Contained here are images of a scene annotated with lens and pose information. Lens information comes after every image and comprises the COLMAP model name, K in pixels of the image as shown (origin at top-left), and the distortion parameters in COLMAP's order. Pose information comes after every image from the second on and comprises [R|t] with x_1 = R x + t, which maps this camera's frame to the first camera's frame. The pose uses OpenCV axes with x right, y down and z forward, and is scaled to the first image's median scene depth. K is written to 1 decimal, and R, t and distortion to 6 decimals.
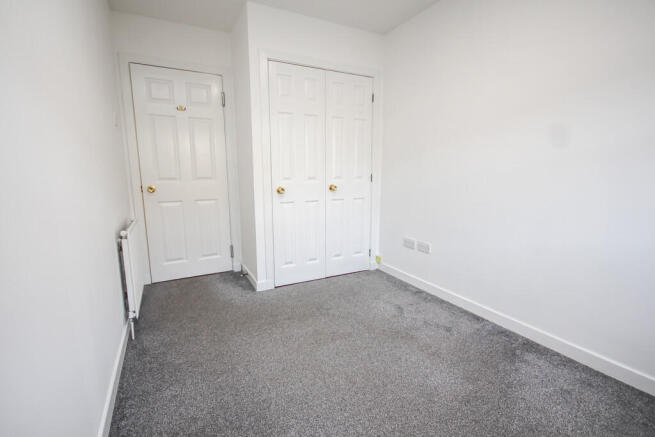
lens RADIAL K [[300.0, 0, 327.5], [0, 300.0, 218.5], [0, 0, 1]] dist [-0.000686, 0.000109]
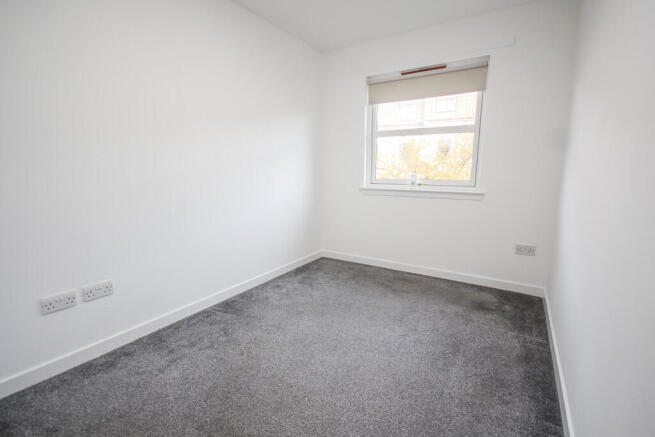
lens RADIAL K [[310.5, 0, 327.5], [0, 310.5, 218.5], [0, 0, 1]] dist [-0.000999, -0.000649]
pose [[-0.510231, -0.135916, 0.849230, -0.466877], [0.131051, 0.963616, 0.232960, -0.142463], [-0.849994, 0.230155, -0.473855, 0.820195]]
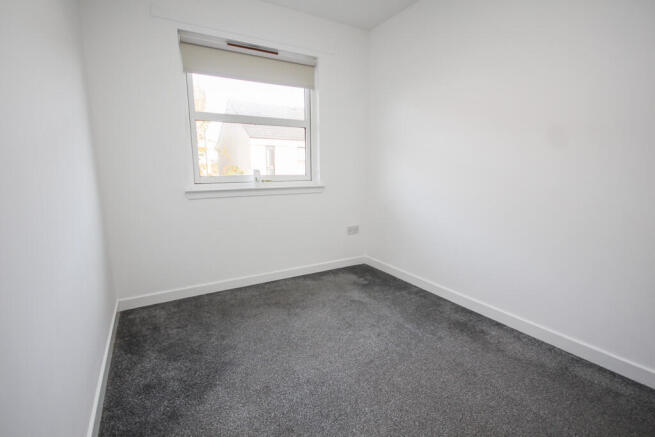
lens RADIAL K [[310.5, 0, 327.5], [0, 310.5, 218.5], [0, 0, 1]] dist [-0.000999, -0.000649]
pose [[-0.997276, 0.013909, -0.072441, 0.191979], [-0.009728, 0.948685, 0.316072, -0.157270], [0.073120, 0.315916, -0.945966, 0.961776]]
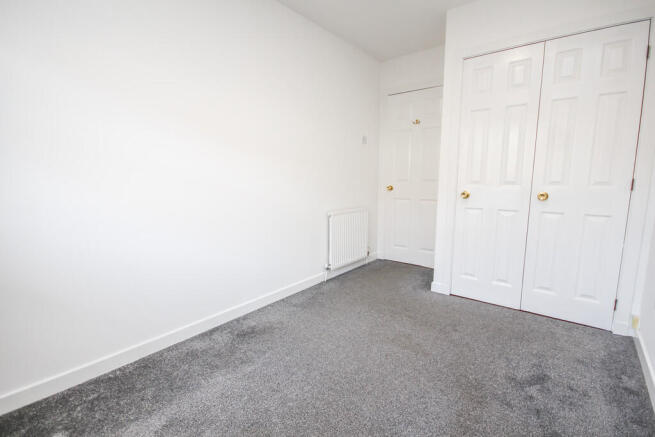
lens RADIAL K [[300.0, 0, 327.5], [0, 300.0, 218.5], [0, 0, 1]] dist [-0.000686, 0.000109]
pose [[0.405135, 0.131552, -0.904743, 0.509206], [-0.130874, 0.987747, 0.085017, -0.042842], [0.904841, 0.083964, 0.417387, 0.217786]]
